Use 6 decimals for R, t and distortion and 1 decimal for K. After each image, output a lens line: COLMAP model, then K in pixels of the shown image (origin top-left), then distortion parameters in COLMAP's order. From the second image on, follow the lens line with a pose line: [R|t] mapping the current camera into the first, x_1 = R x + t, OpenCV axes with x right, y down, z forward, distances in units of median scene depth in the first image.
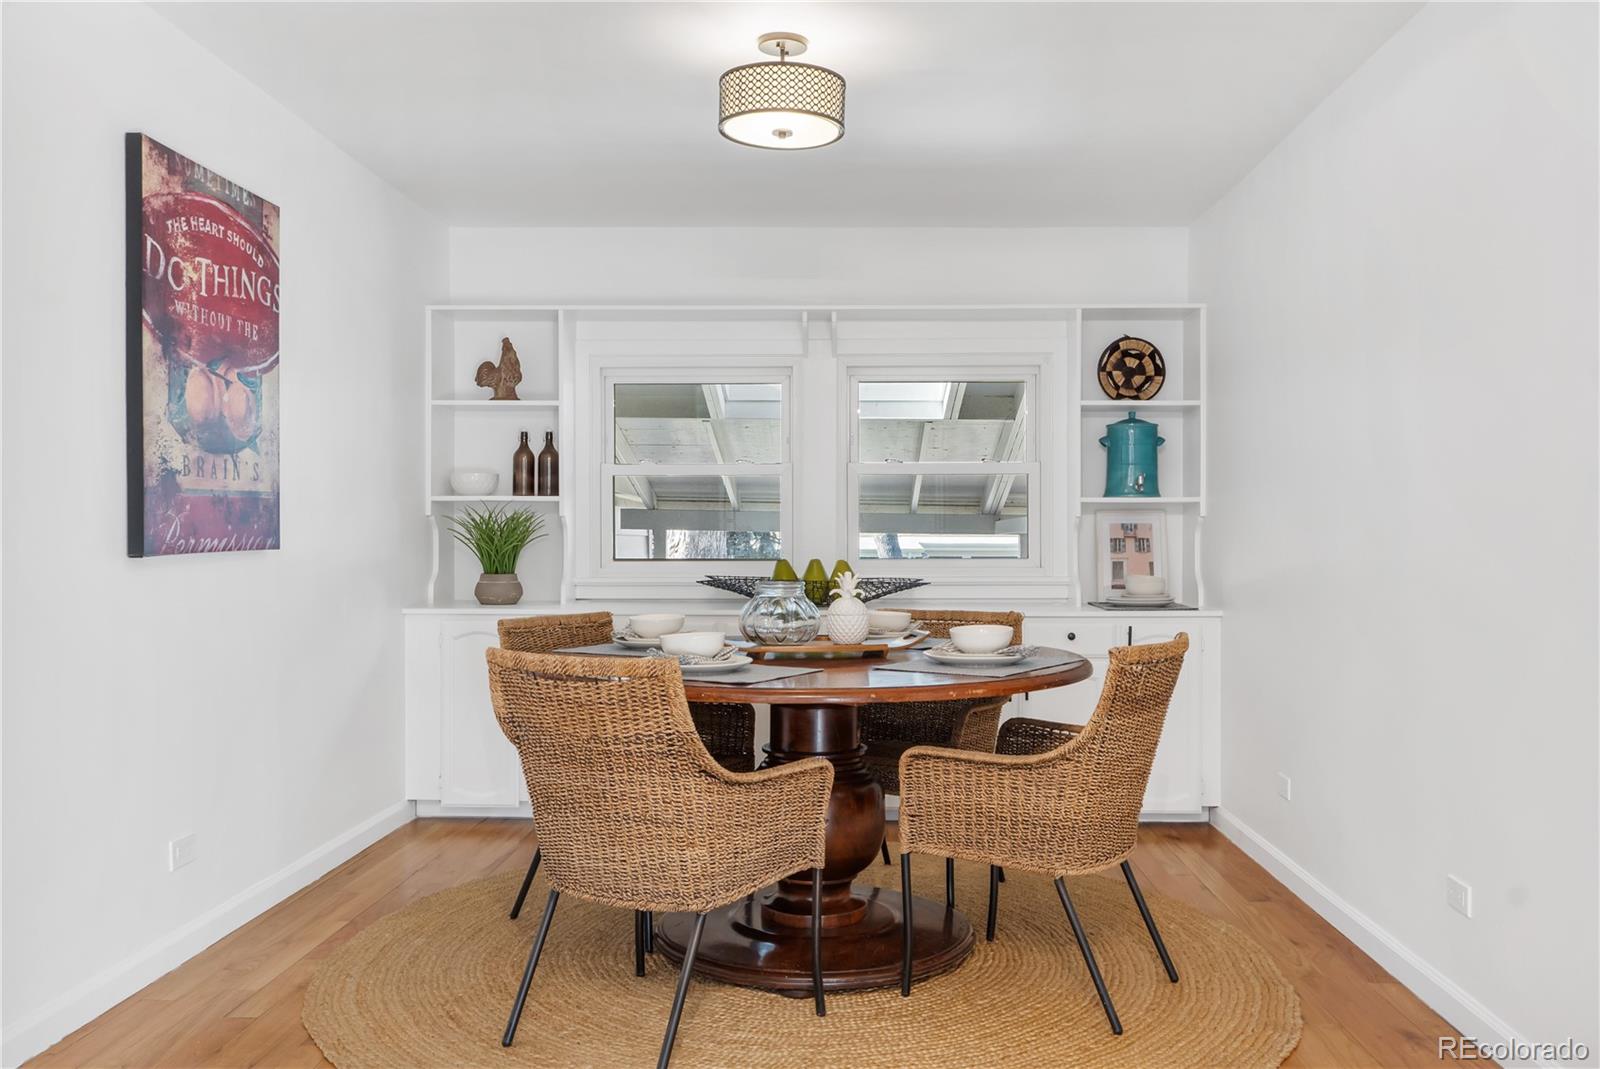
lens RADIAL K [[1348.7, 0, 804.8], [0, 1348.7, 538.2], [0, 0, 1]] dist [-0.001698, 0.002909]
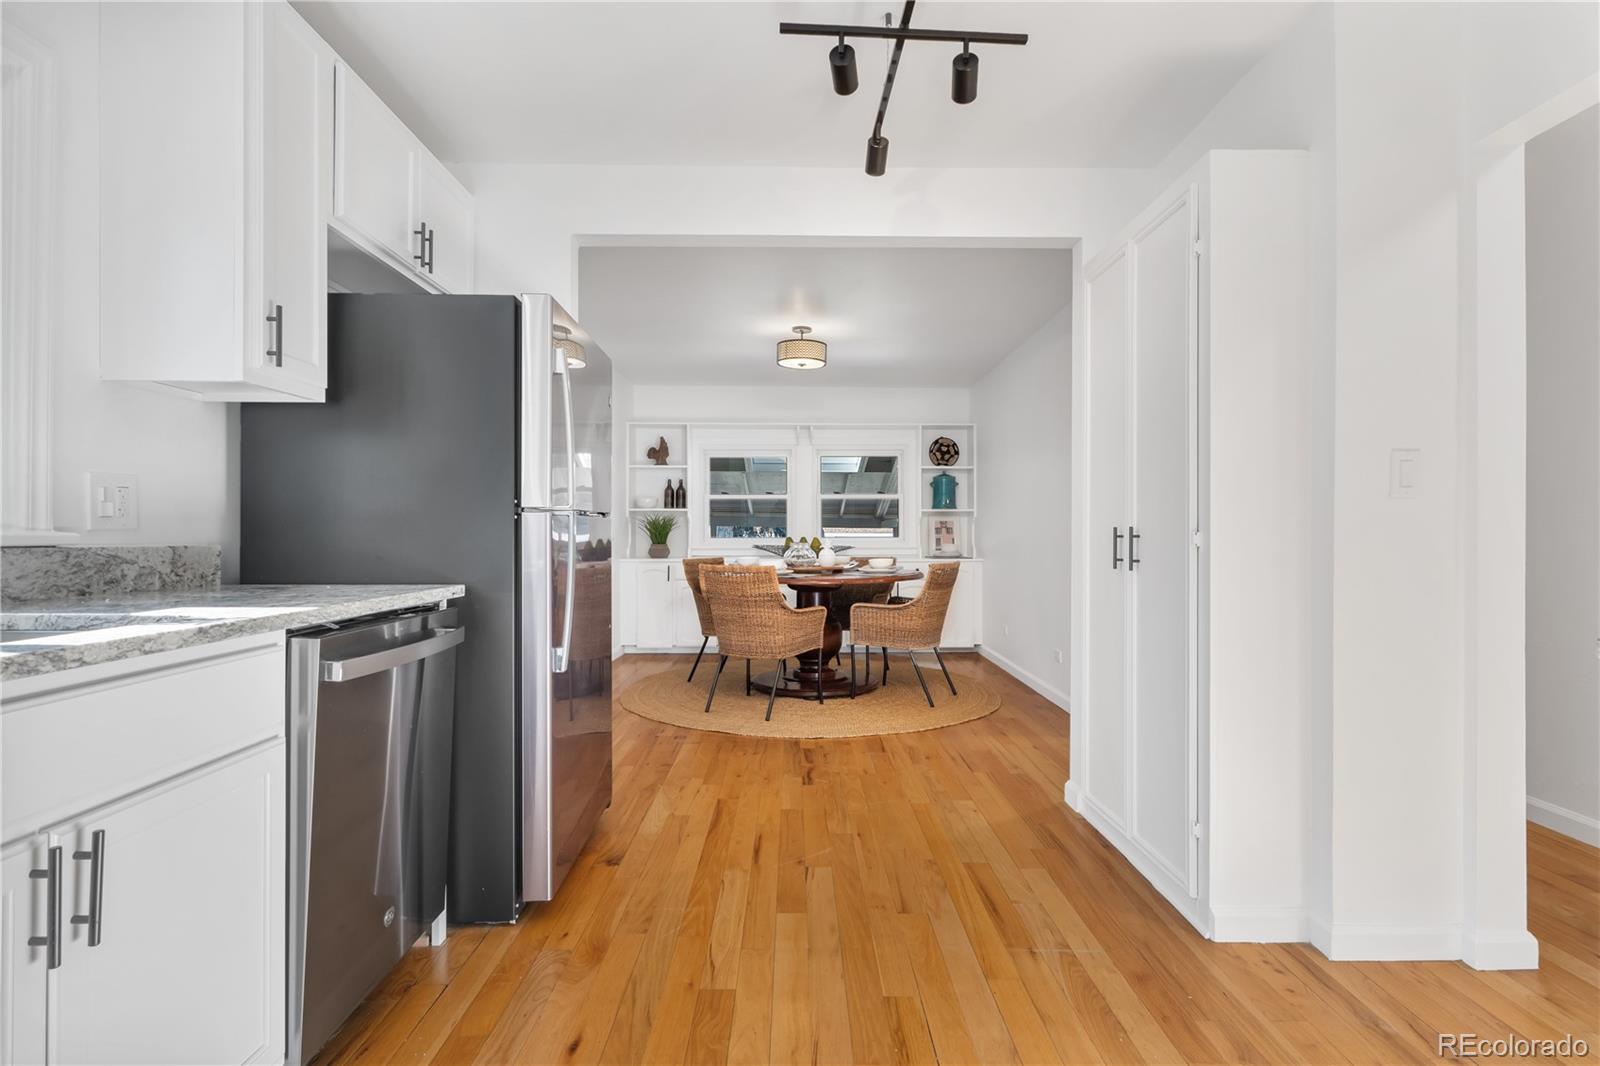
lens RADIAL K [[803.6, 0, 796.3], [0, 803.6, 526.5], [0, 0, 1]] dist [0.000524, 0.000669]
pose [[0.999231, -0.000886, 0.039187, -0.056224], [0.001296, 0.999945, -0.010429, 0.012215], [-0.039176, 0.010472, 0.999177, -0.327133]]
